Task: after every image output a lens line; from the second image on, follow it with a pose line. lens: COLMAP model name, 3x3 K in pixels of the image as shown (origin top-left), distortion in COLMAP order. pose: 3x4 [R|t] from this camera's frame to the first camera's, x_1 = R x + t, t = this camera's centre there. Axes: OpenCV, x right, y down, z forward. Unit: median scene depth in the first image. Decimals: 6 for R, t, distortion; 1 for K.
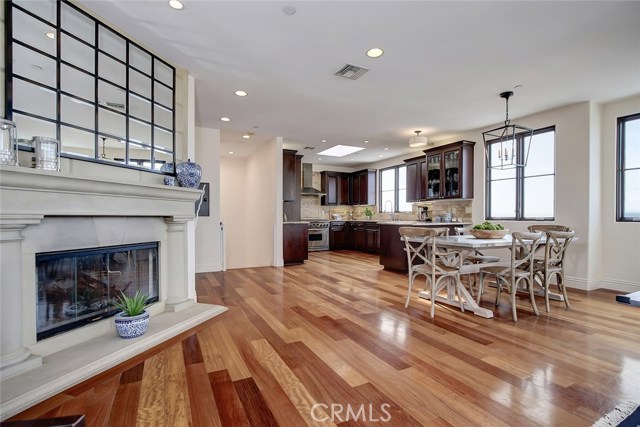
lens RADIAL K [[300.1, 0, 319.8], [0, 300.1, 214.7], [0, 0, 1]] dist [-0.004580, -0.000208]
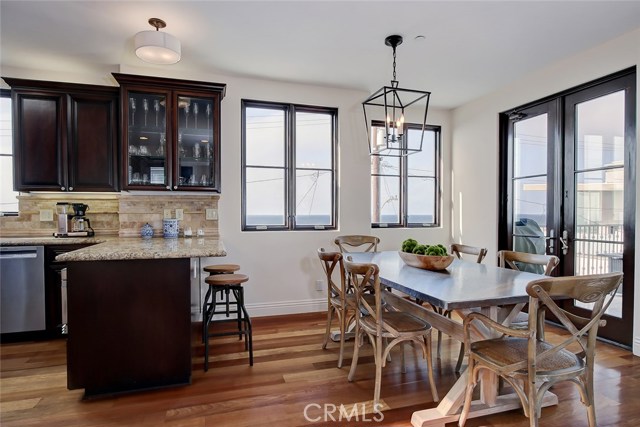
lens RADIAL K [[348.8, 0, 320.4], [0, 348.8, 221.2], [0, 0, 1]] dist [-0.017821, 0.002408]
pose [[0.169506, -0.025570, 0.985197, -0.069987], [-0.005086, 0.999627, 0.026820, -0.013314], [-0.985516, -0.009557, 0.169313, 0.466548]]
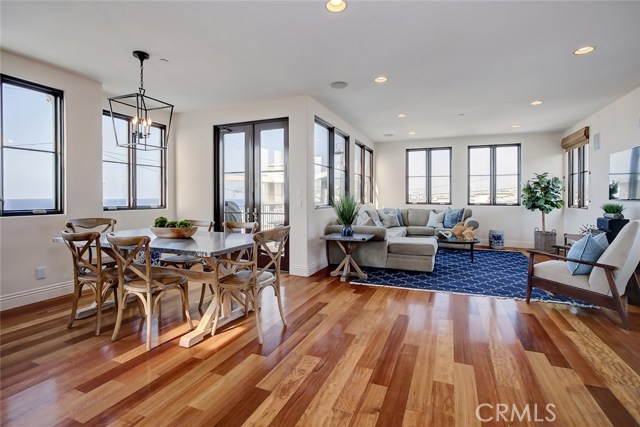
lens RADIAL K [[302.4, 0, 321.7], [0, 302.4, 201.9], [0, 0, 1]] dist [-0.017549, 0.002707]
pose [[-0.644828, -0.016415, 0.764151, -0.132932], [-0.007922, 0.999859, 0.014794, -0.013647], [-0.764287, 0.003486, -0.644867, 0.521483]]
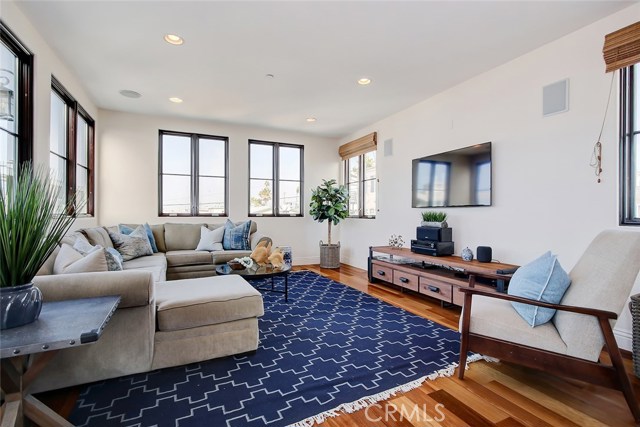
lens RADIAL K [[302.4, 0, 318.0], [0, 302.4, 212.0], [0, 0, 1]] dist [-0.017549, 0.002707]
pose [[-0.999289, -0.005532, 0.037296, 0.077871], [-0.005865, 0.999944, -0.008829, -0.001089], [-0.037245, -0.009042, -0.999265, 0.297071]]
